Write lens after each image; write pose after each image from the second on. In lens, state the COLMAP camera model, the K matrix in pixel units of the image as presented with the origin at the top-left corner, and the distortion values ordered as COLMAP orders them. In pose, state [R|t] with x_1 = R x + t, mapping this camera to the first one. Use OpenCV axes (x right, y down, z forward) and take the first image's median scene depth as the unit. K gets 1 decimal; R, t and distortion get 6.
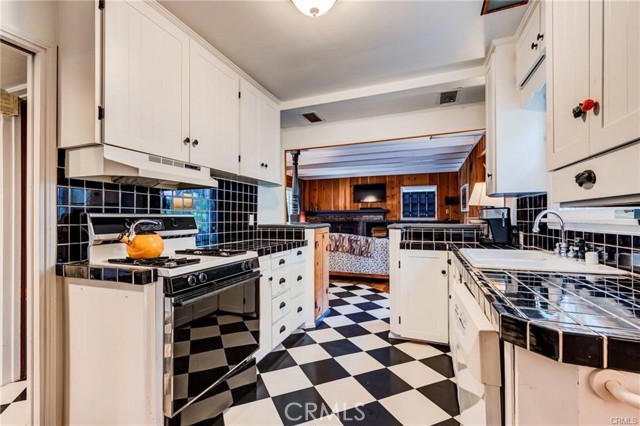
lens RADIAL K [[290.7, 0, 319.1], [0, 290.7, 215.7], [0, 0, 1]] dist [-0.005562, -0.002073]
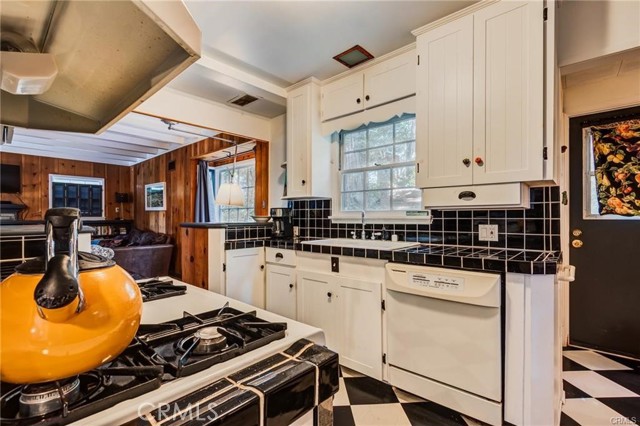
lens RADIAL K [[290.7, 0, 318.2], [0, 290.7, 215.5], [0, 0, 1]] dist [-0.005562, -0.002073]
pose [[0.380302, 0.009989, 0.924809, -0.131537], [-0.007687, 0.999941, -0.007639, 0.003516], [-0.924831, -0.004204, 0.380356, 0.113021]]
